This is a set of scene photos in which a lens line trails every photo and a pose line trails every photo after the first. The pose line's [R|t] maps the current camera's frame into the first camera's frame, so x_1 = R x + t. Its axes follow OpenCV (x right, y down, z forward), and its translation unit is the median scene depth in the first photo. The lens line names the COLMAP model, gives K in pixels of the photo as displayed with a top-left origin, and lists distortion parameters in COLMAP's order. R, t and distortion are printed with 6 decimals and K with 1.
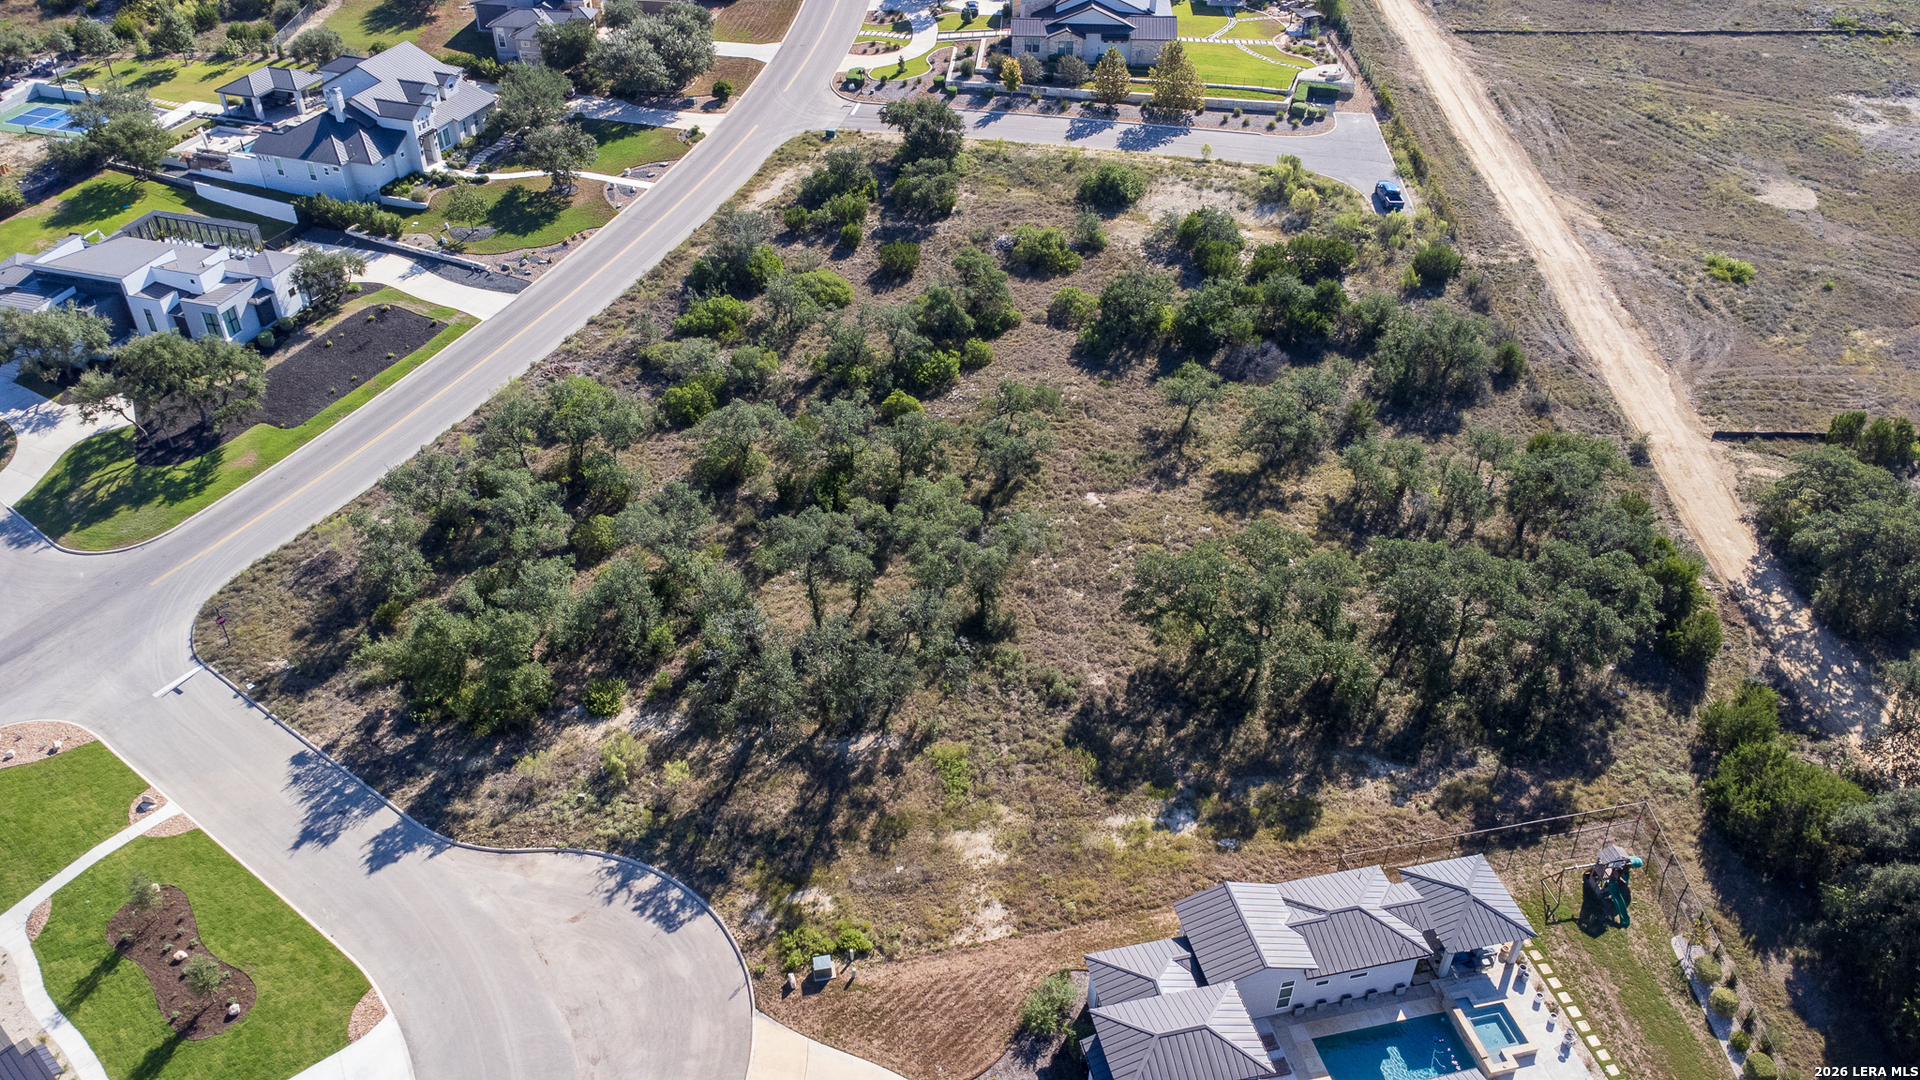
lens RADIAL K [[1385.0, 0, 940.7], [0, 1385.0, 528.8], [0, 0, 1]] dist [0.029809, -0.031553]
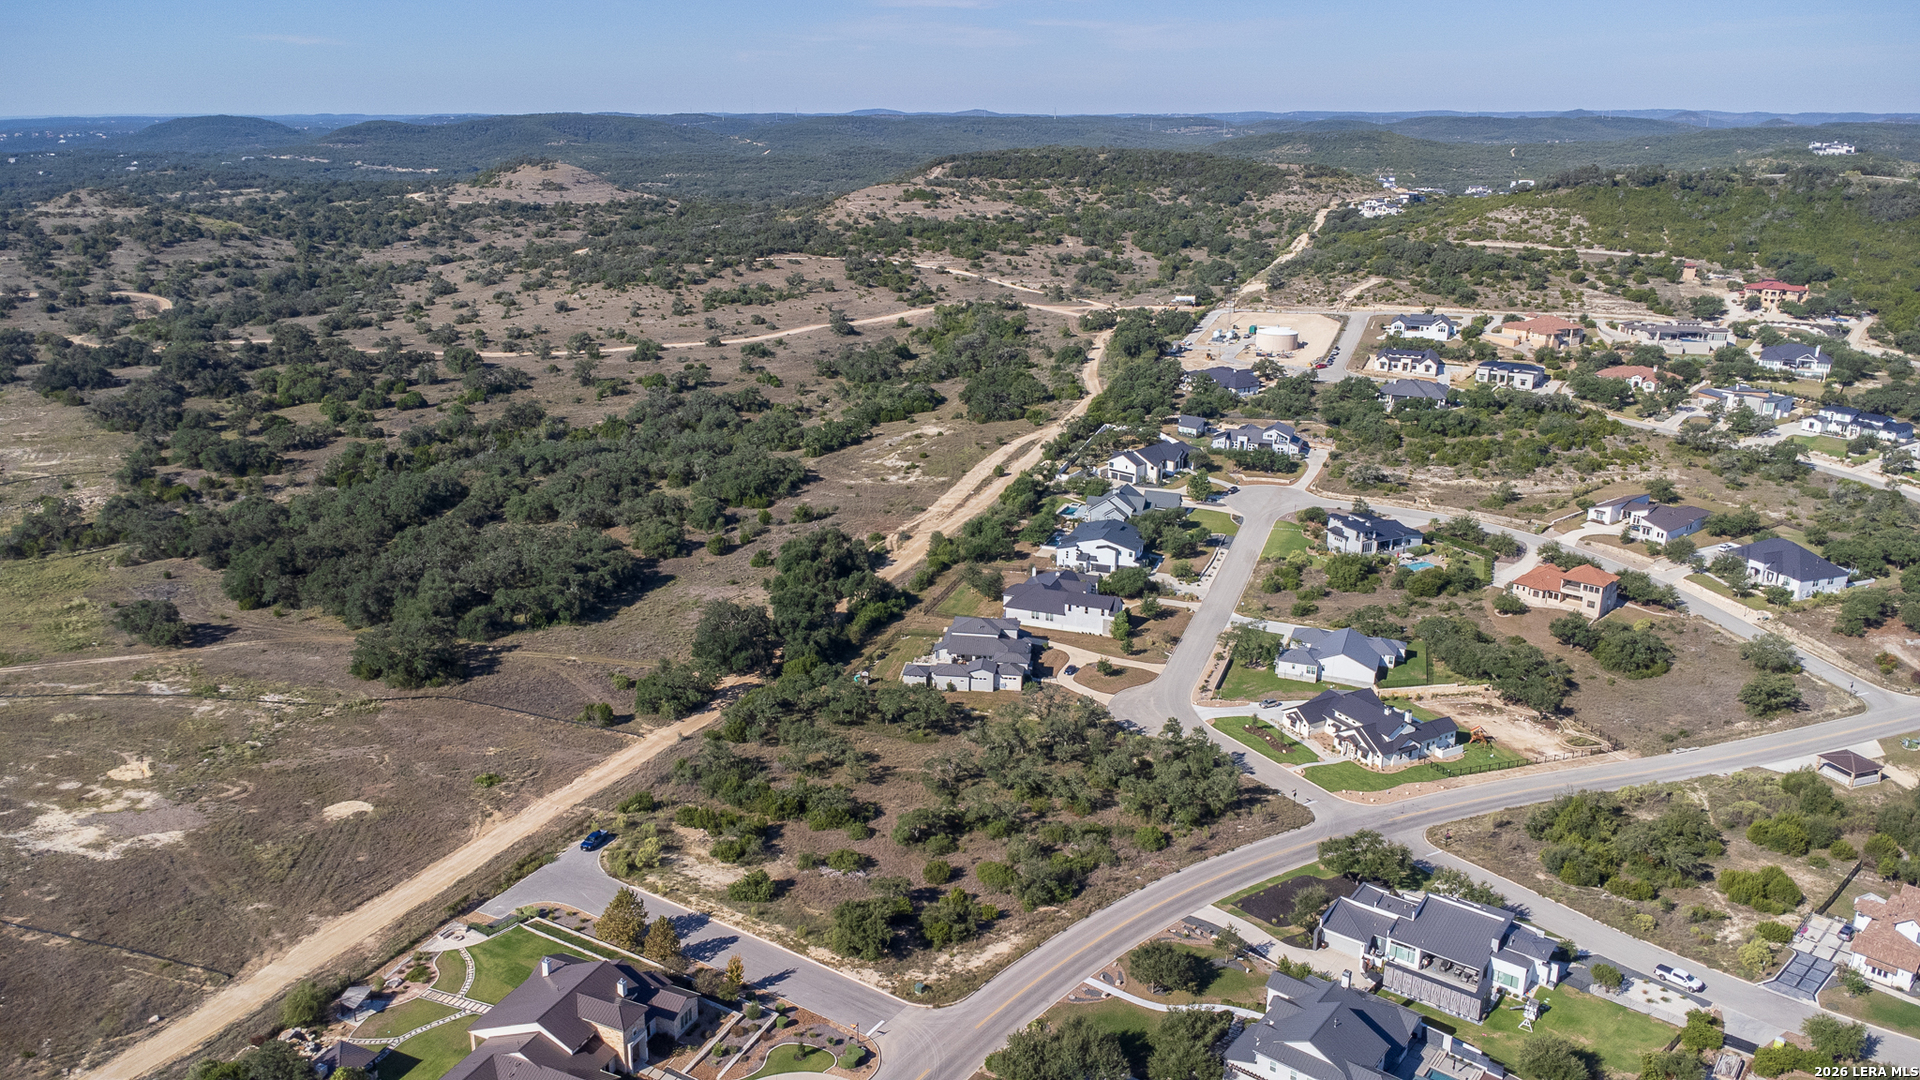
lens RADIAL K [[1389.4, 0, 940.0], [0, 1389.4, 519.5], [0, 0, 1]] dist [0.034740, -0.047650]
pose [[-0.937301, -0.112199, 0.329968, -0.508197], [0.195813, 0.613676, 0.764891, -1.654421], [-0.288313, 0.781545, -0.553229, 1.601988]]
